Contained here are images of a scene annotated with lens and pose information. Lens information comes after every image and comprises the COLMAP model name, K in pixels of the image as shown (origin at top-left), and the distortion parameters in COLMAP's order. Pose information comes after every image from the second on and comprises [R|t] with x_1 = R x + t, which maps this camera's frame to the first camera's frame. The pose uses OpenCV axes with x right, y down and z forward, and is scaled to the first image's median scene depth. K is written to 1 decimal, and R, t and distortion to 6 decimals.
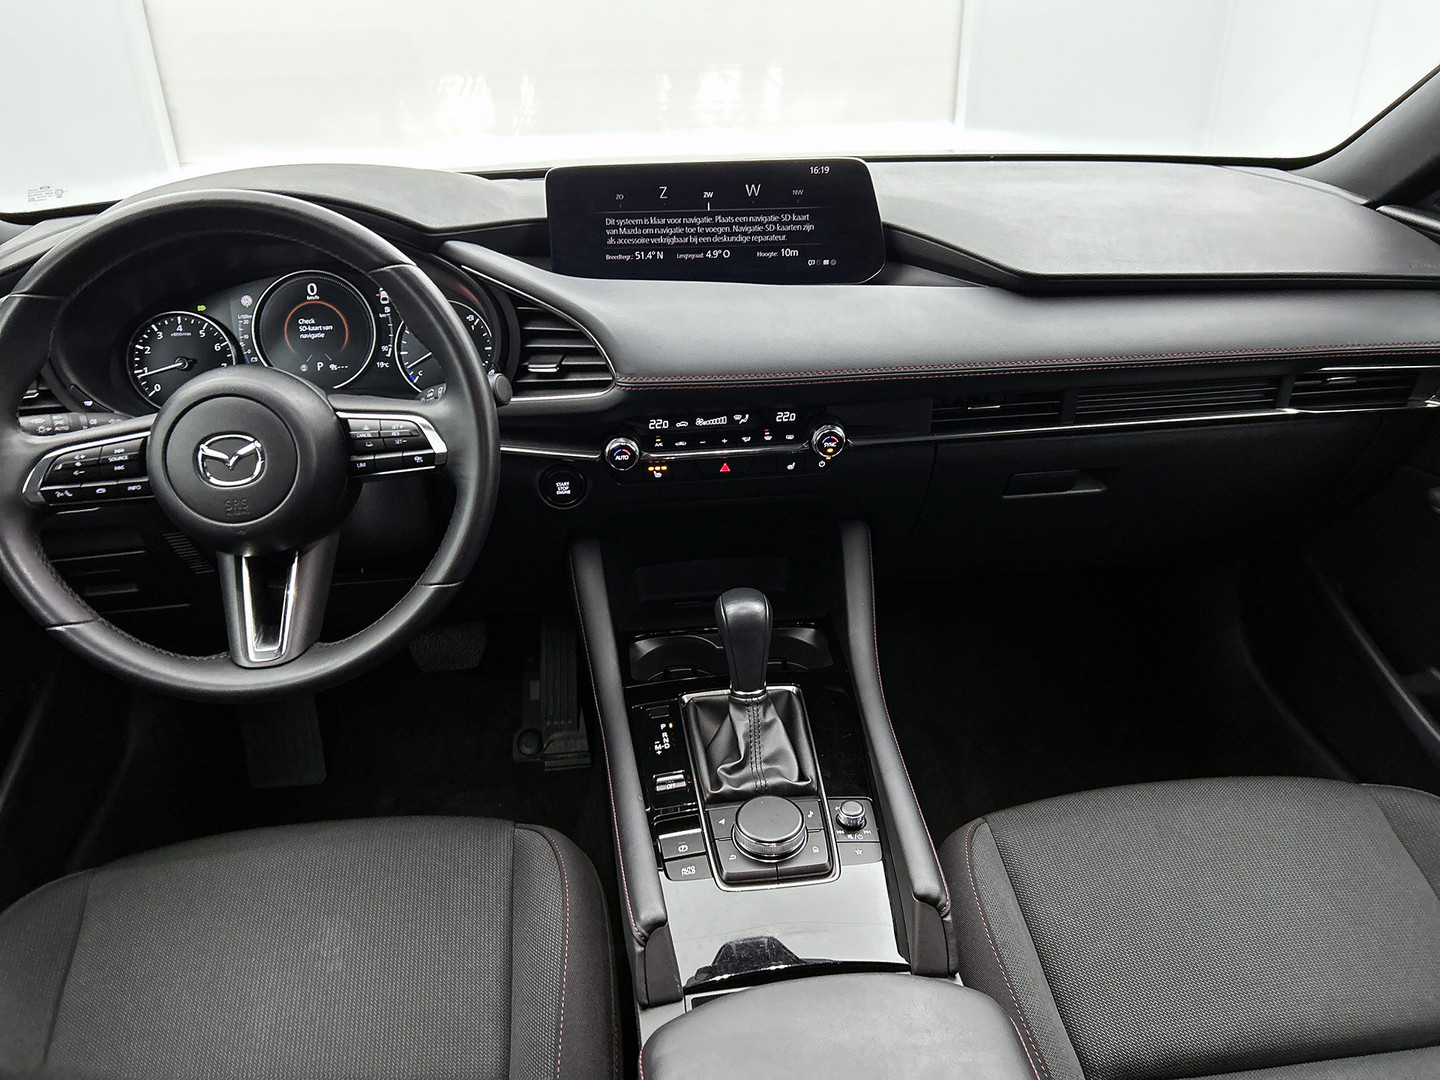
lens RADIAL K [[1109.4, 0, 720.0], [0, 1109.4, 540.0], [0, 0, 1]] dist [0.050501, -0.037542]
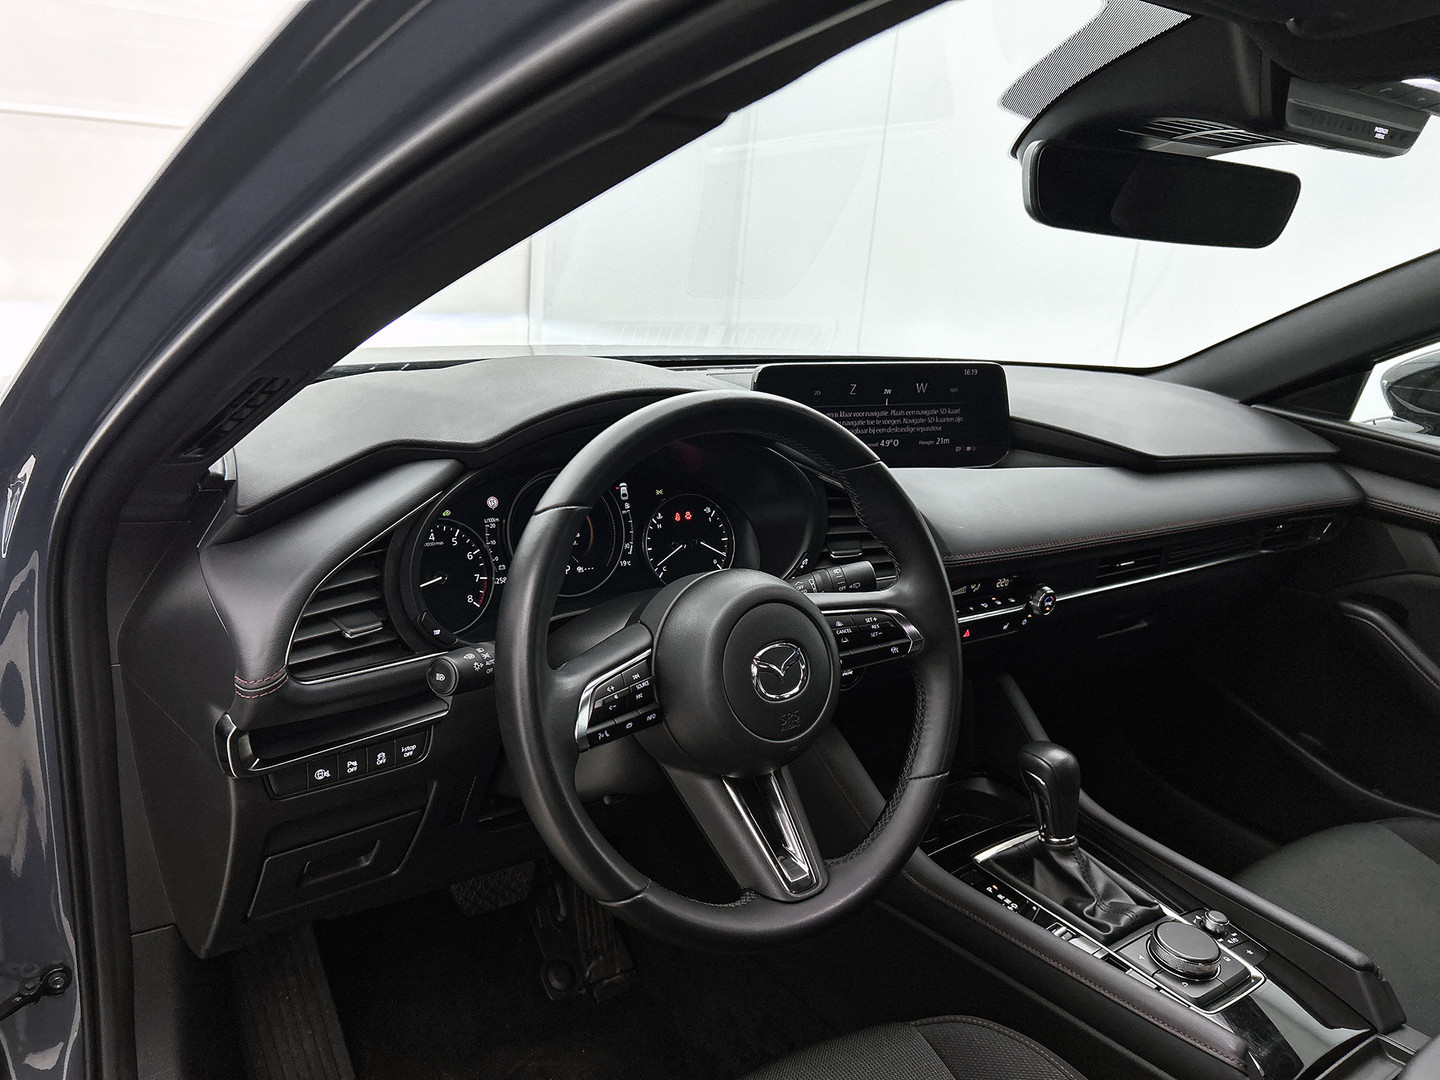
lens RADIAL K [[1122.7, 0, 720.0], [0, 1122.7, 540.0], [0, 0, 1]] dist [0.128260, -0.118351]
pose [[0.848467, -0.058275, 0.526031, -0.767294], [0.134791, 0.984938, -0.108300, -0.066117], [-0.511797, 0.162794, 0.843542, 0.164185]]
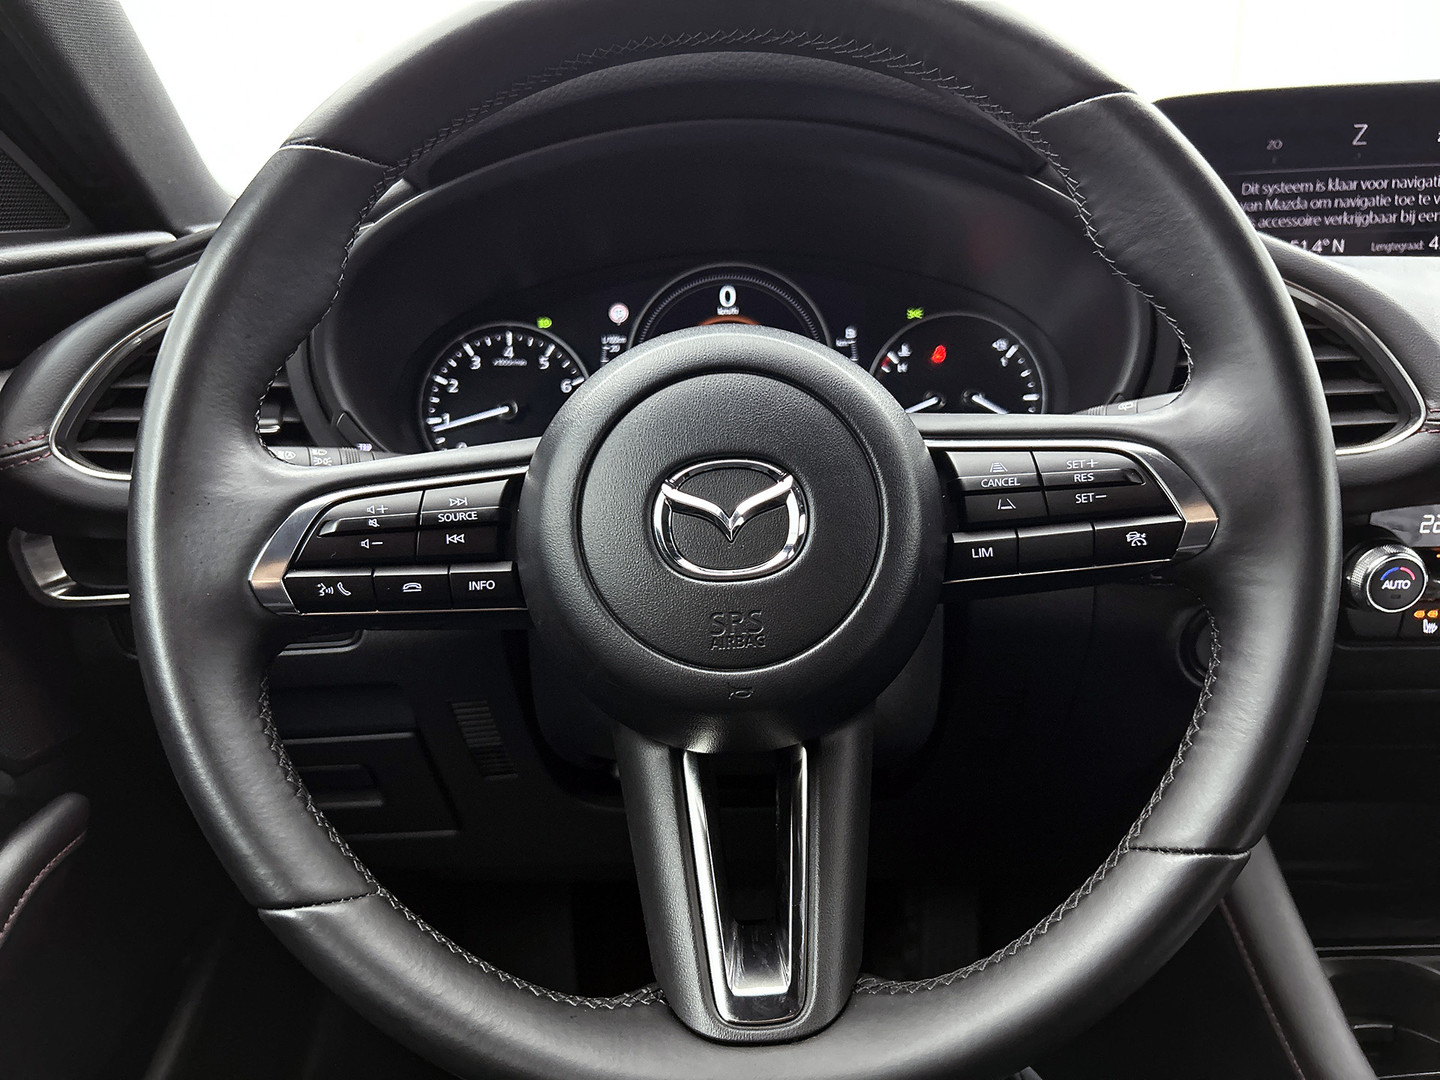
lens RADIAL K [[1112.0, 0, 739.1], [0, 1112.0, 545.2], [0, 0, 1]] dist [0.063958, -0.107587]
pose [[0.995193, 0.030147, -0.093174, -0.311253], [-0.047243, 0.981197, -0.187137, 0.013110], [0.085781, 0.190639, 0.977905, 0.469560]]
